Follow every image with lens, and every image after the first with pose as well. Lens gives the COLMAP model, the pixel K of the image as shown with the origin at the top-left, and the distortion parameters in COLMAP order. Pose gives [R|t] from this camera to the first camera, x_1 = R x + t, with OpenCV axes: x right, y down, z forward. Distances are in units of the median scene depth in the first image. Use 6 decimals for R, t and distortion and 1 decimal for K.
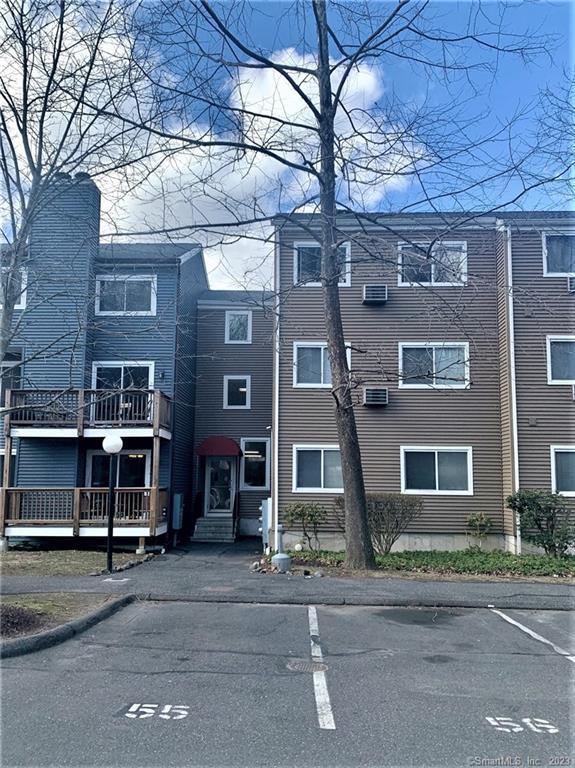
lens RADIAL K [[627.7, 0, 272.9], [0, 627.7, 391.3], [0, 0, 1]] dist [0.051214, -0.066909]
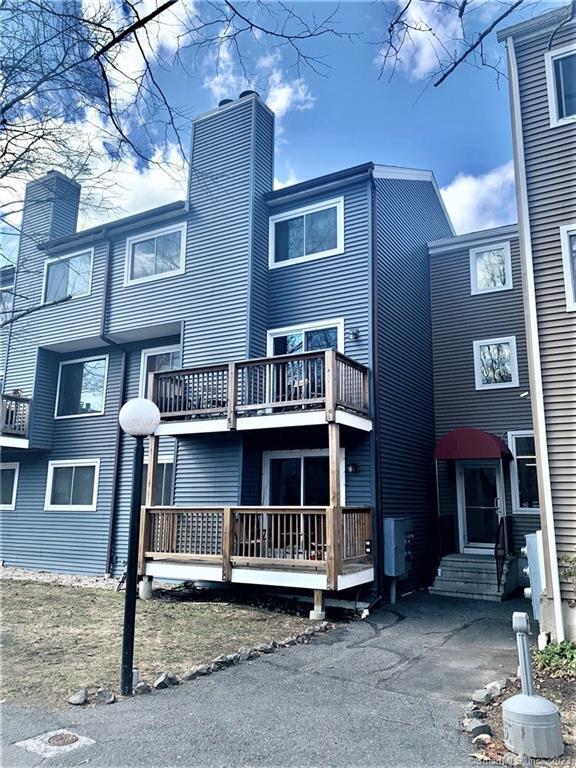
lens RADIAL K [[584.9, 0, 294.0], [0, 584.9, 372.2], [0, 0, 1]] dist [0.047742, -0.044940]
pose [[0.882988, -0.102791, -0.458002, 0.052166], [0.067508, 0.993394, -0.092801, 0.074922], [0.464516, 0.051023, 0.884094, 0.483161]]
